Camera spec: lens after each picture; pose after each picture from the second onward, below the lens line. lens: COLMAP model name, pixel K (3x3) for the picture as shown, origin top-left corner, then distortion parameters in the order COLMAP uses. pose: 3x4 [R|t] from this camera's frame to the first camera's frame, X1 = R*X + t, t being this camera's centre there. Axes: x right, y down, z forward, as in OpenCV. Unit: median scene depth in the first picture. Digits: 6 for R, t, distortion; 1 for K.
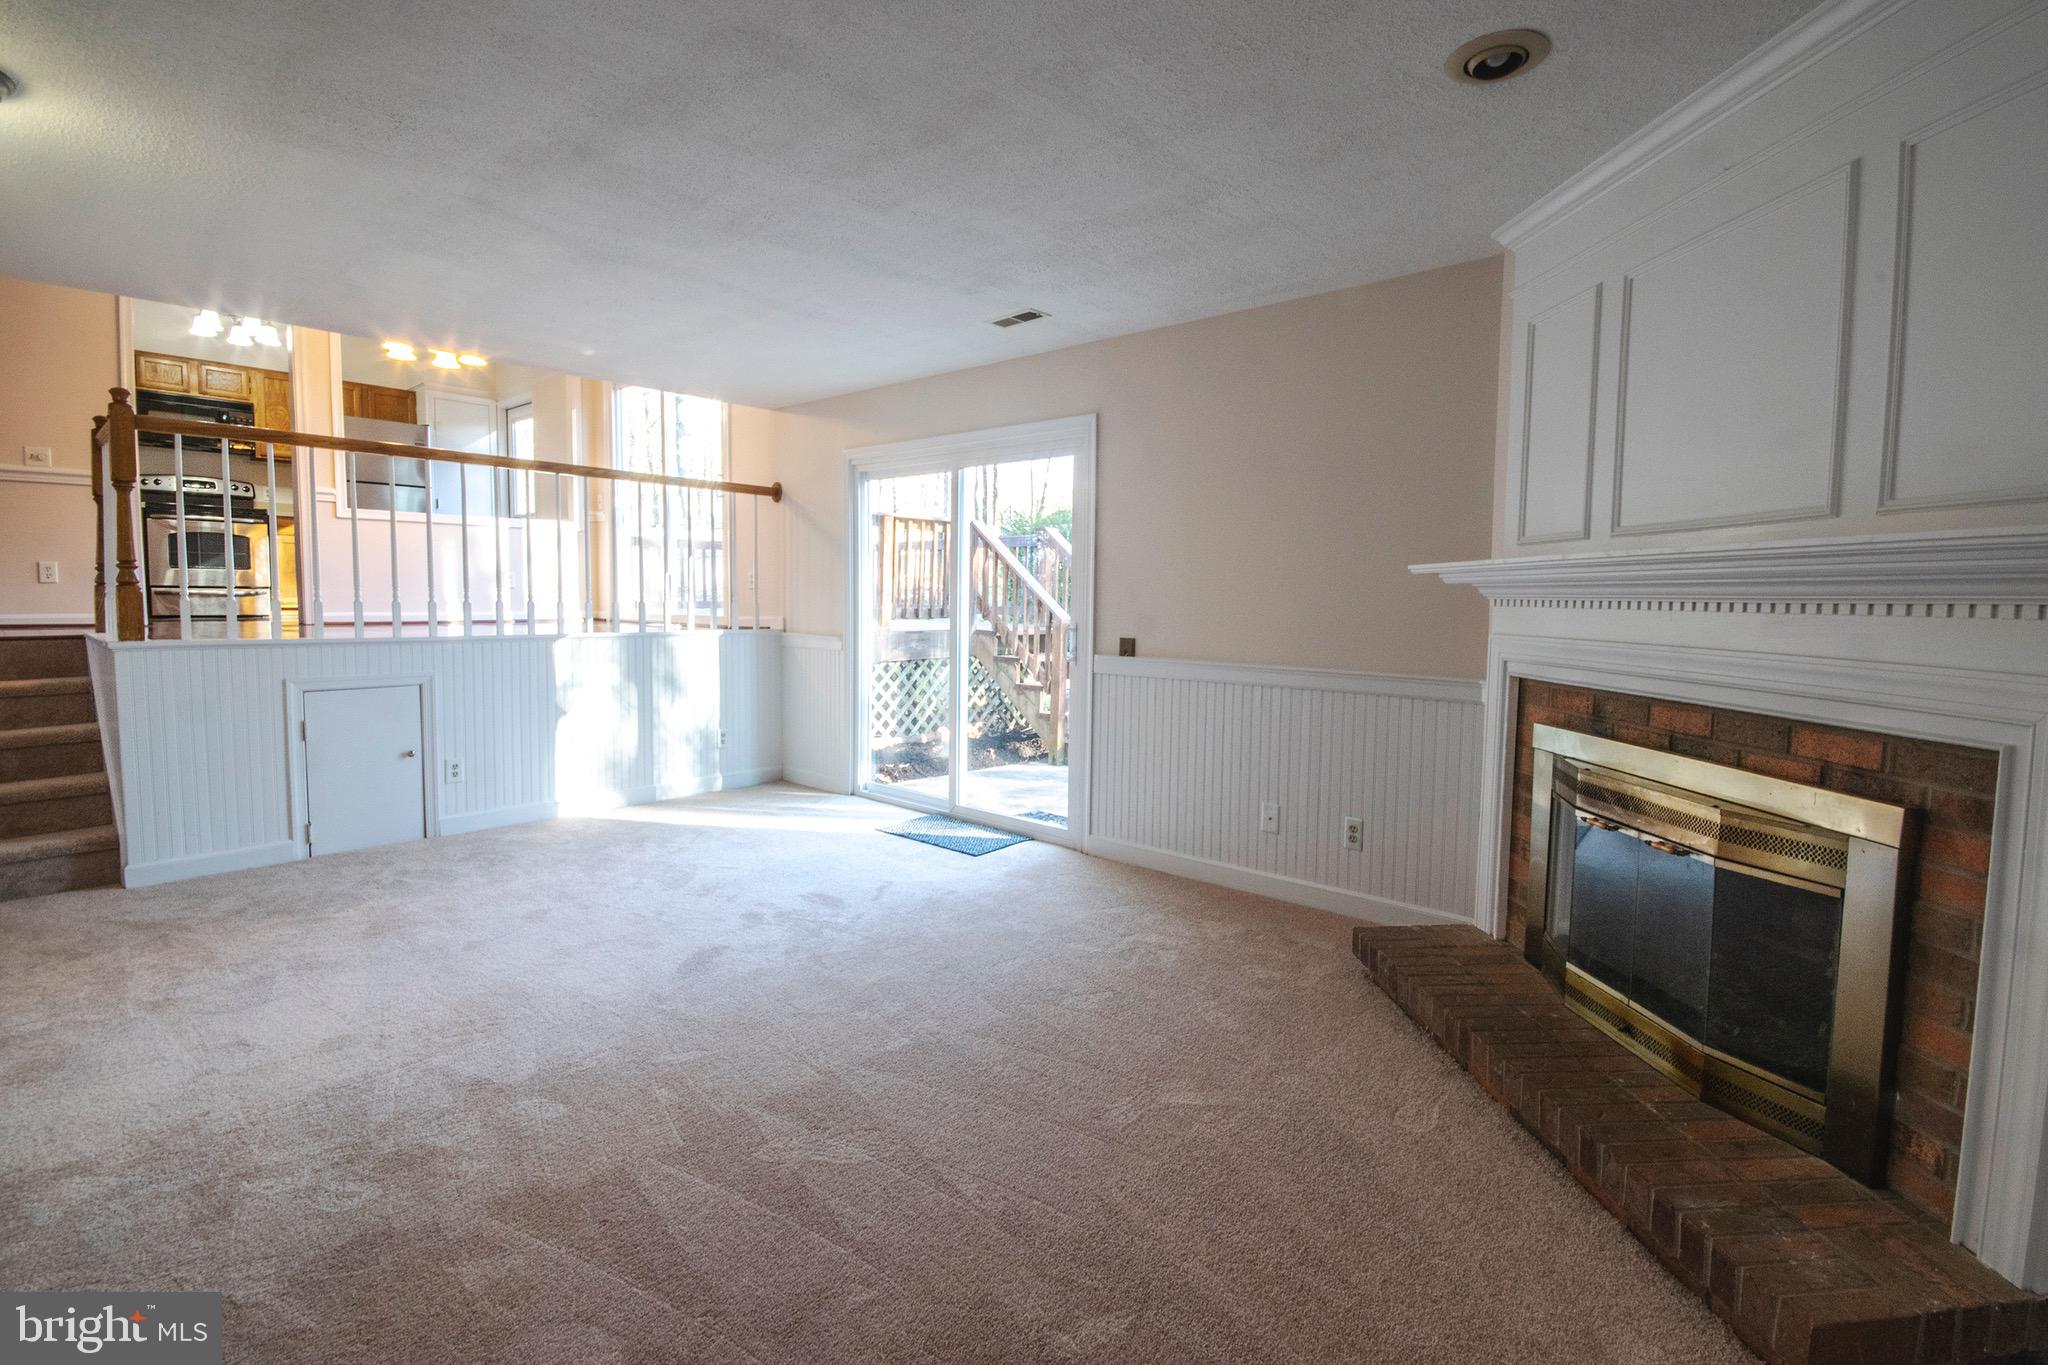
lens RADIAL K [[809.6, 0, 1024.0], [0, 809.6, 682.5], [0, 0, 1]] dist [0.002376, -0.003750]
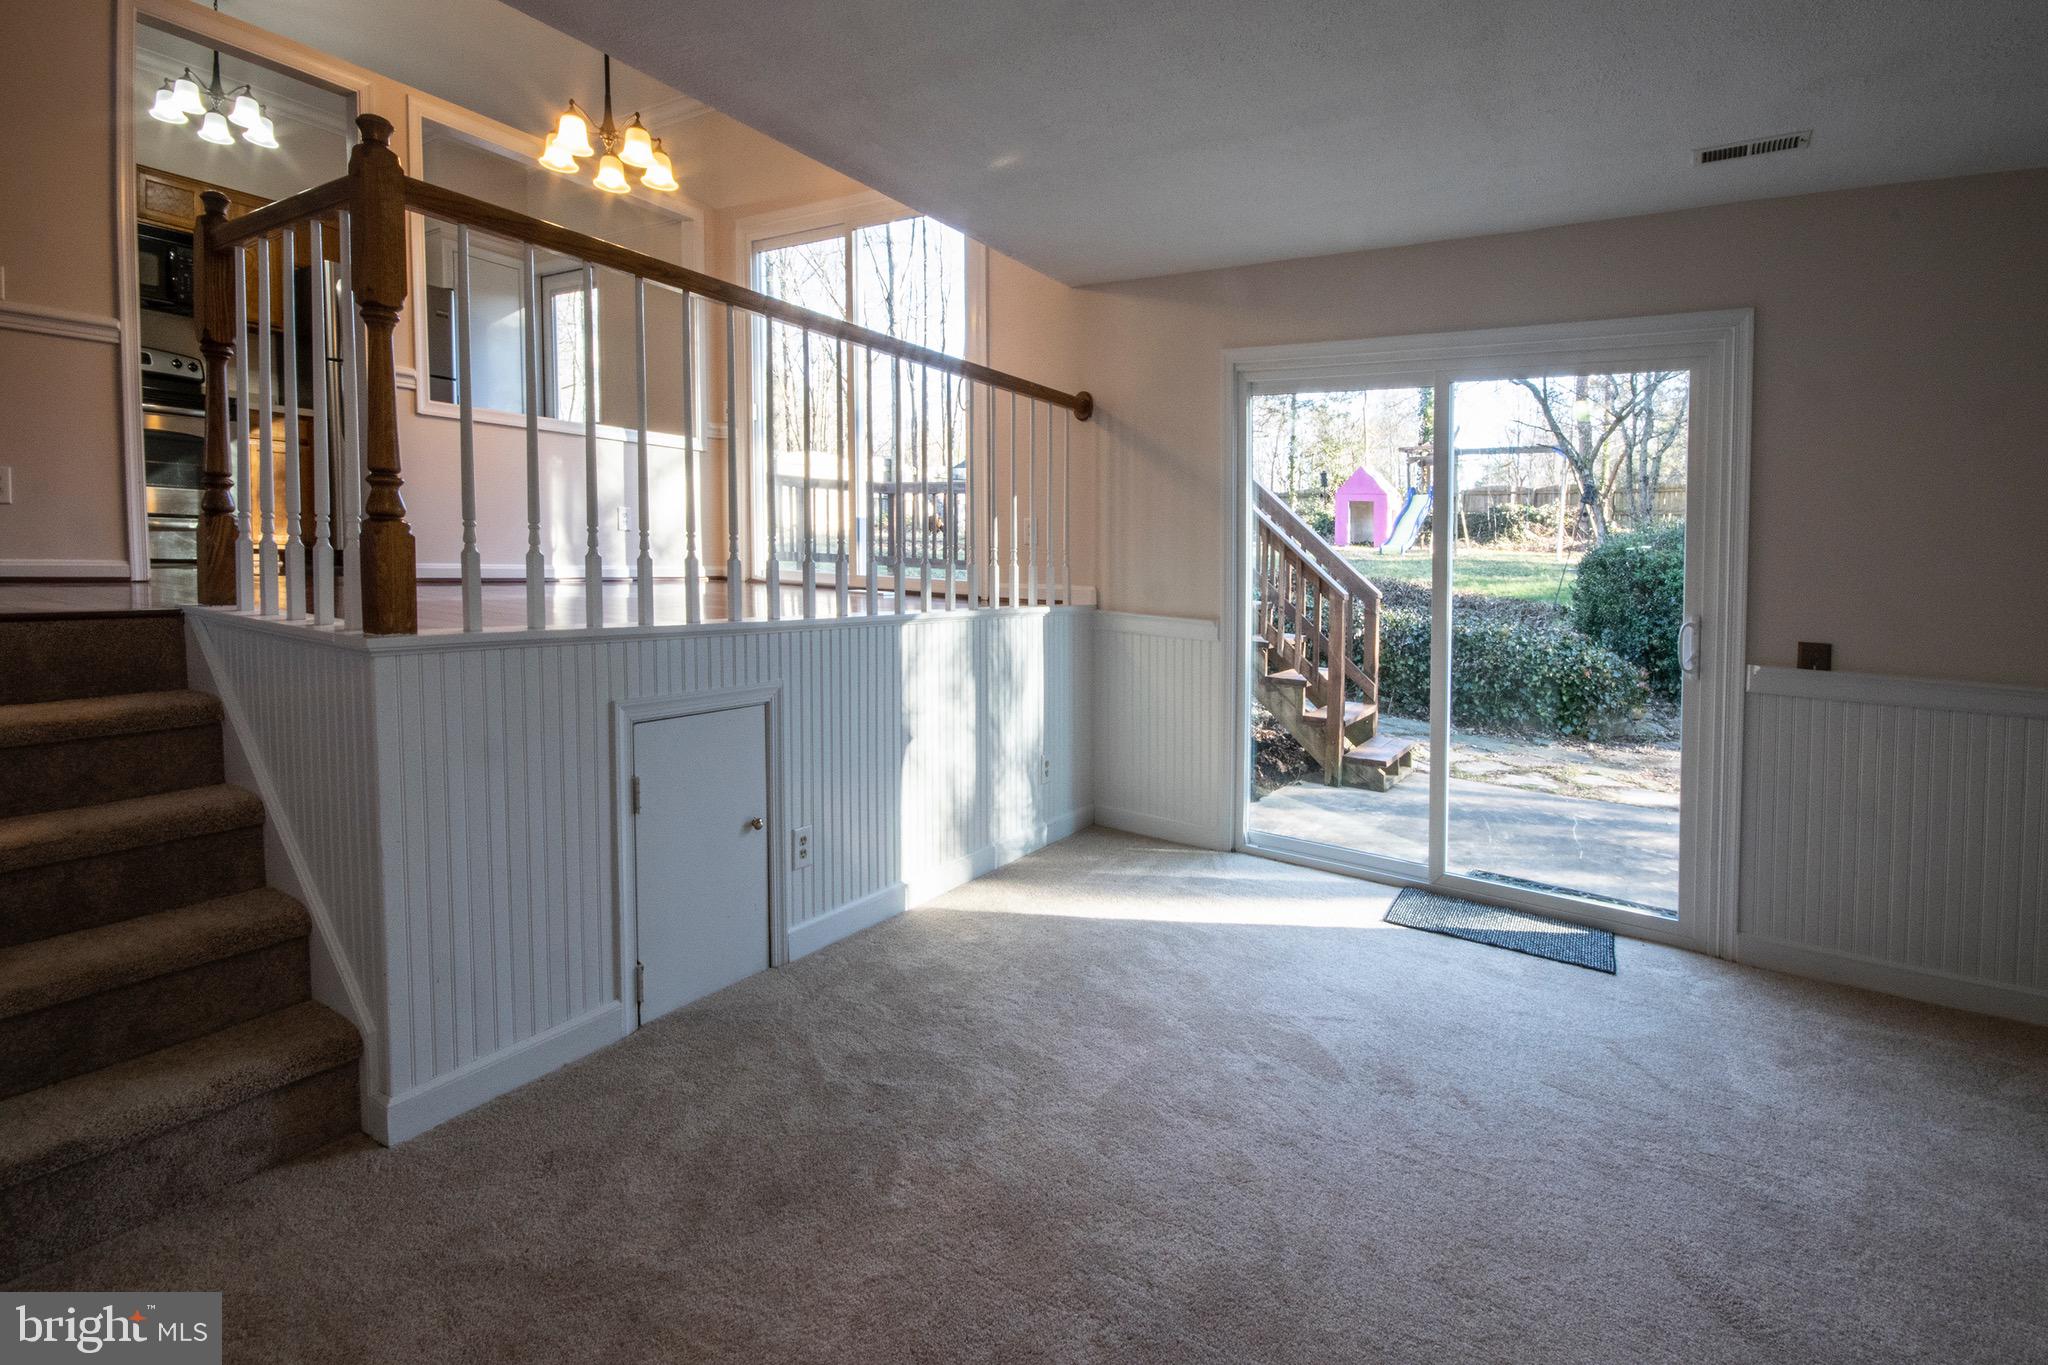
lens RADIAL K [[920.1, 0, 1035.9], [0, 920.1, 645.2], [0, 0, 1]] dist [0.000311, 0.000340]
pose [[0.993992, 0.018646, 0.107855, -0.618915], [-0.018219, 0.999822, -0.004942, -0.038523], [-0.107928, 0.002947, 0.994154, 0.320228]]
